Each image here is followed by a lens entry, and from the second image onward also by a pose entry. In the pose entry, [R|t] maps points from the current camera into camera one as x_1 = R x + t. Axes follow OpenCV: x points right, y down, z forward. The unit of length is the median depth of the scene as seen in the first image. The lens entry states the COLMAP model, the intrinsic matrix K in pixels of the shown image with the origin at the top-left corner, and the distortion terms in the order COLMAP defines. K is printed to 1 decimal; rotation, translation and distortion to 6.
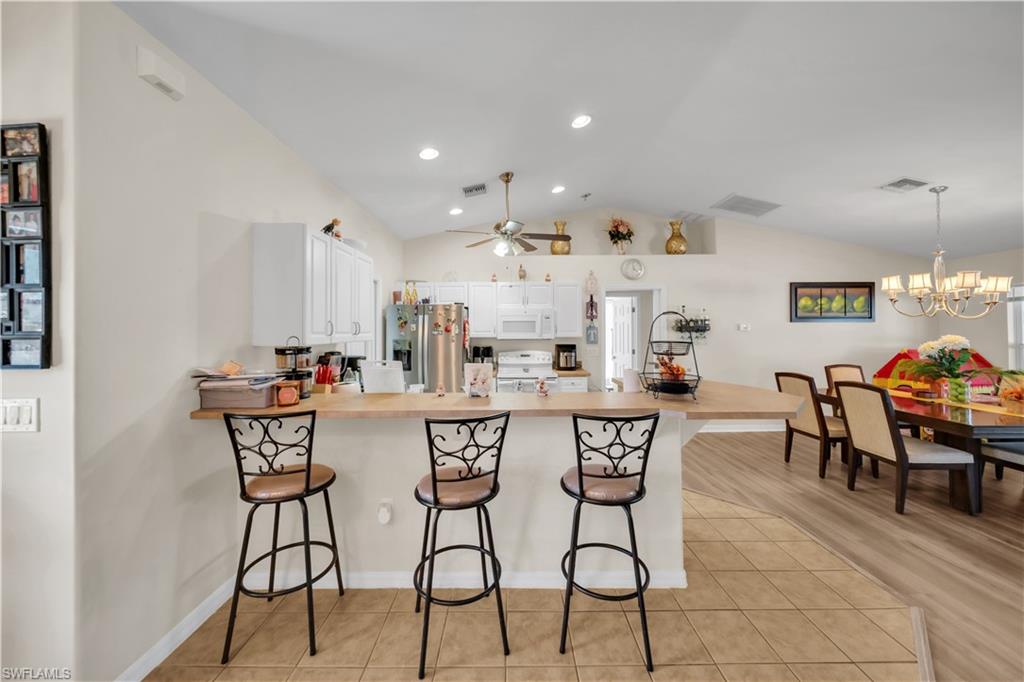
lens RADIAL K [[381.4, 0, 467.8], [0, 381.4, 326.8], [0, 0, 1]] dist [-0.000629, -0.000111]
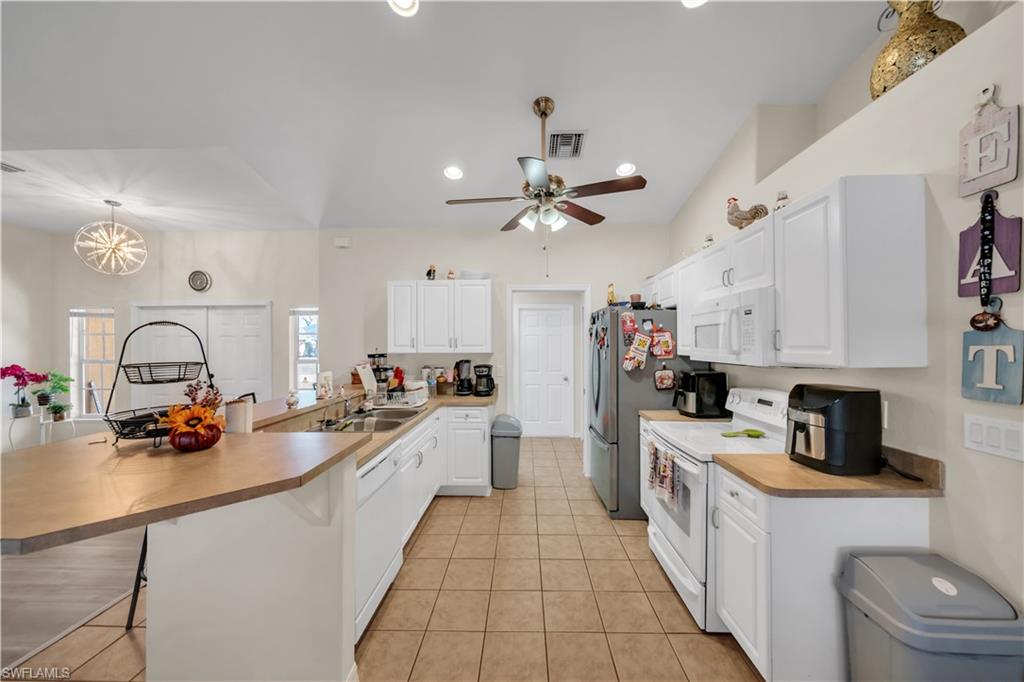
lens RADIAL K [[359.5, 0, 512.9], [0, 359.5, 345.9], [0, 0, 1]] dist [-0.000256, 0.000035]
pose [[0.015215, 0.006062, -0.999866, 0.546657], [0.009795, 0.999933, 0.006212, 0.006147], [0.999836, -0.009888, 0.015154, 0.713794]]
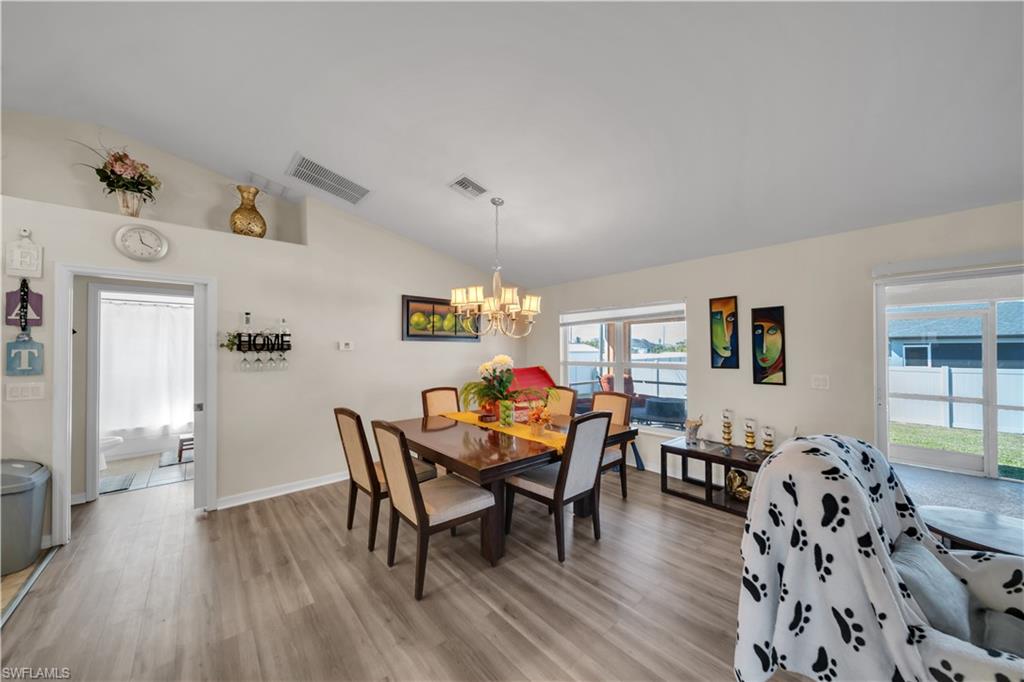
lens RADIAL K [[359.5, 0, 512.9], [0, 359.5, 345.9], [0, 0, 1]] dist [-0.000256, 0.000035]
pose [[0.746835, 0.010198, 0.664931, 0.496272], [-0.007932, 0.999948, -0.006427, 0.003363], [-0.664962, -0.000474, 0.746877, 0.223975]]
